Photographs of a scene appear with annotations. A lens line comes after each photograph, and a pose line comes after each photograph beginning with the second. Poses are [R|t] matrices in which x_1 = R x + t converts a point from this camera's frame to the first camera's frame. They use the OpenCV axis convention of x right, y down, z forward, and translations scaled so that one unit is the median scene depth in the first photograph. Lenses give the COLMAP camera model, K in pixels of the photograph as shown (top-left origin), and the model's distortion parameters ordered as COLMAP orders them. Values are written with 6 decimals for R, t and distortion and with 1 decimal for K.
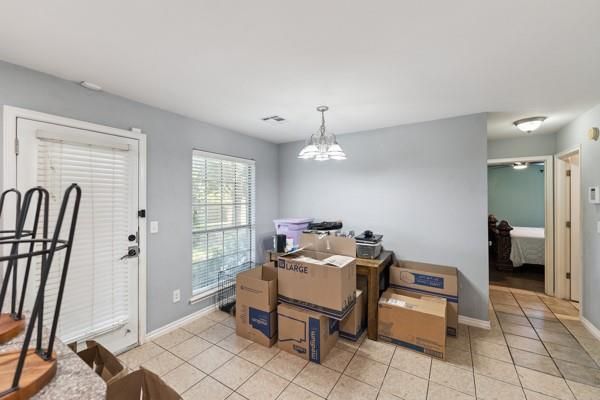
lens RADIAL K [[243.6, 0, 299.3], [0, 243.6, 197.2], [0, 0, 1]] dist [-0.001315, -0.000404]
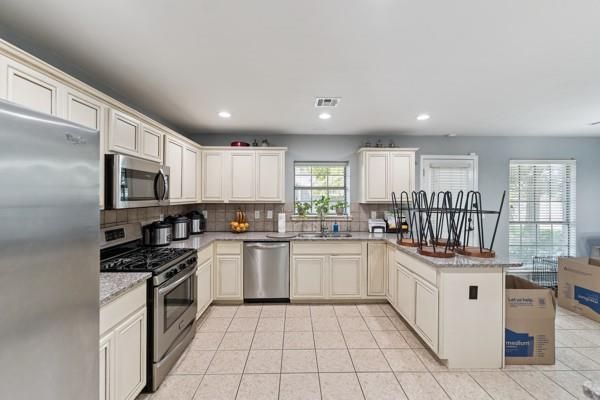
lens RADIAL K [[243.6, 0, 299.3], [0, 243.6, 197.2], [0, 0, 1]] dist [-0.001315, -0.000404]
pose [[0.551735, 0.002007, -0.834017, 0.044651], [0.001379, 0.999994, 0.003318, 0.005672], [0.834019, -0.002981, 0.551728, -0.790831]]
